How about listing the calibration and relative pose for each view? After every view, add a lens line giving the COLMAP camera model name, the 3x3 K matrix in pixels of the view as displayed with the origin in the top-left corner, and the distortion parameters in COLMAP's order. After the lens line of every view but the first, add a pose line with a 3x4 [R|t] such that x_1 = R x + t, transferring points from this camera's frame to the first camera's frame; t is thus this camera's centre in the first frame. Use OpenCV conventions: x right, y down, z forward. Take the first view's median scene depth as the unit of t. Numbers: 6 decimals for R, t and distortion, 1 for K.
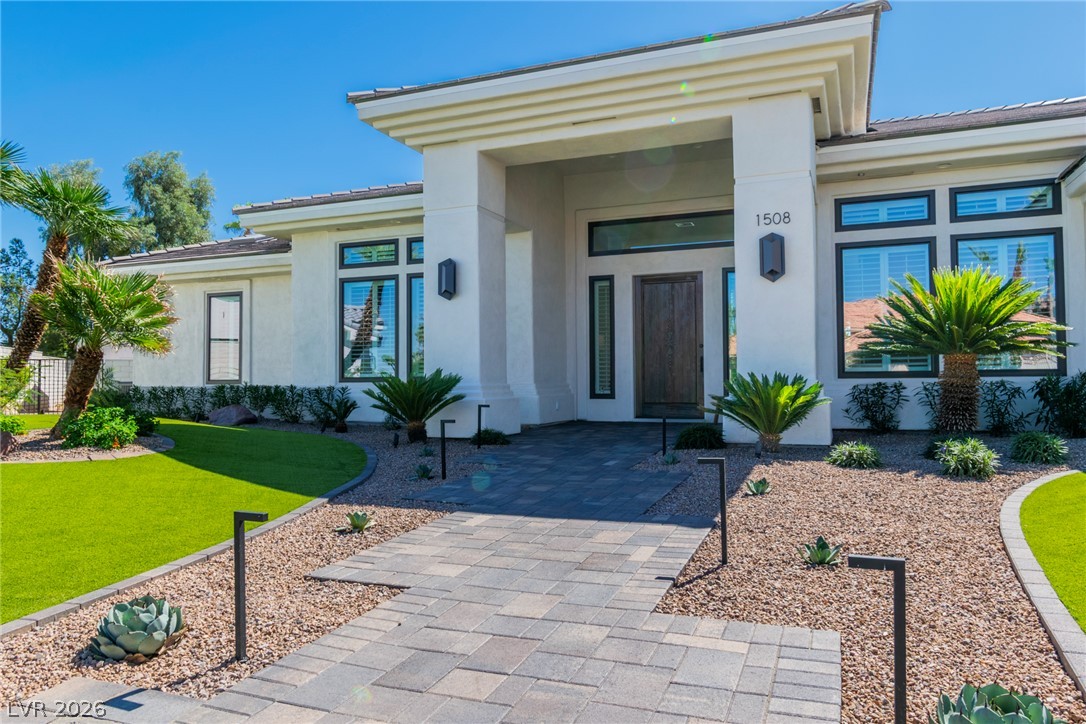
lens RADIAL K [[749.8, 0, 544.0], [0, 749.8, 356.8], [0, 0, 1]] dist [-0.000286, 0.000439]
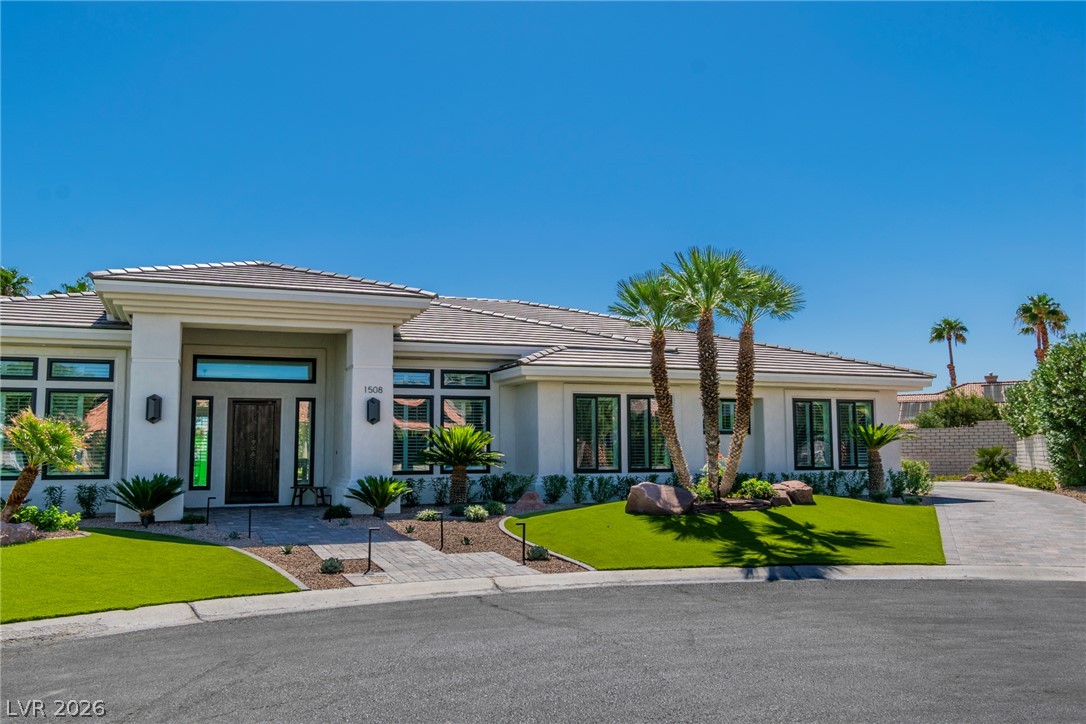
lens RADIAL K [[876.8, 0, 535.4], [0, 876.8, 362.6], [0, 0, 1]] dist [0.004200, -0.011736]
pose [[0.734056, 0.072794, 0.675176, -0.762172], [-0.021833, 0.996254, -0.083674, -0.071346], [-0.678738, 0.046680, 0.732895, -0.749549]]
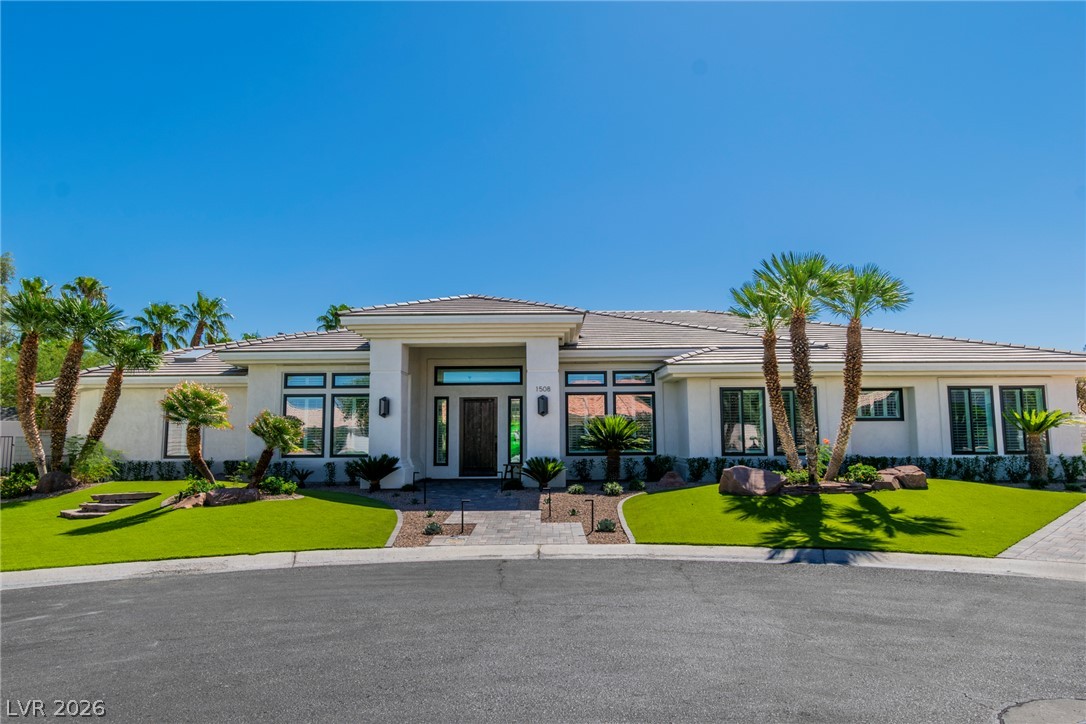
lens RADIAL K [[688.0, 0, 541.7], [0, 688.0, 358.3], [0, 0, 1]] dist [0.002712, -0.002085]
pose [[0.931934, 0.042598, 0.360117, -0.419534], [-0.011959, 0.996147, -0.086885, -0.083487], [-0.362431, 0.076665, 0.928852, -0.878926]]
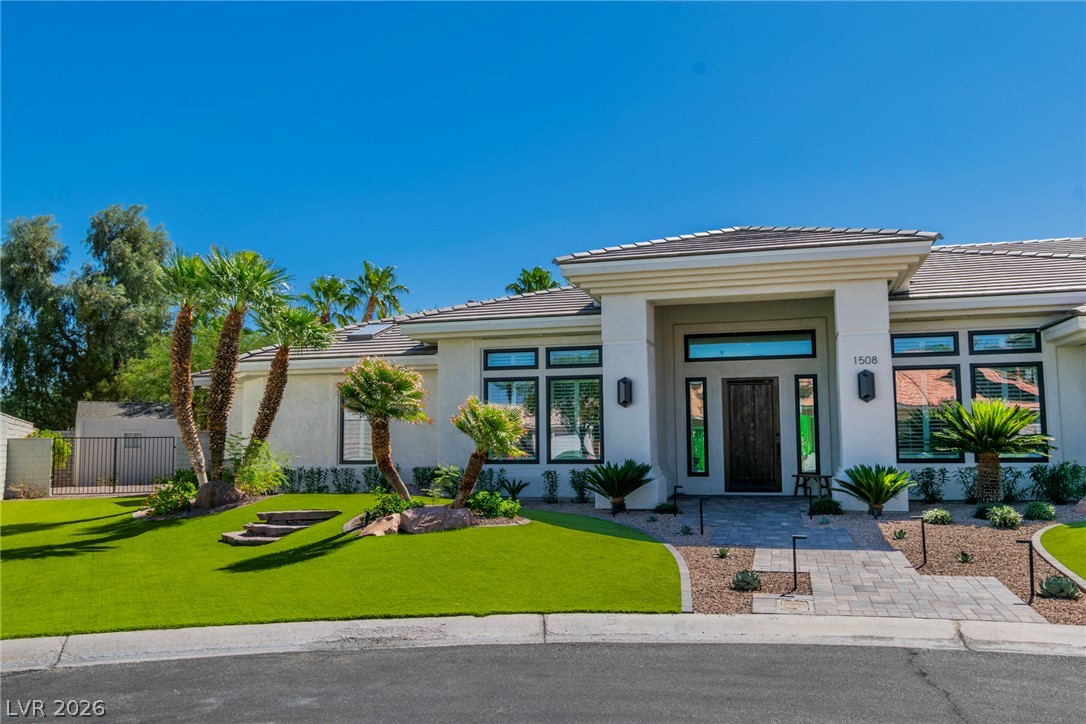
lens RADIAL K [[876.8, 0, 549.0], [0, 876.8, 359.7], [0, 0, 1]] dist [0.004200, -0.011736]
pose [[0.993795, 0.007869, 0.110952, -0.466963], [-0.001220, 0.998206, -0.059863, -0.070432], [-0.111224, 0.059356, 0.992021, -0.606962]]
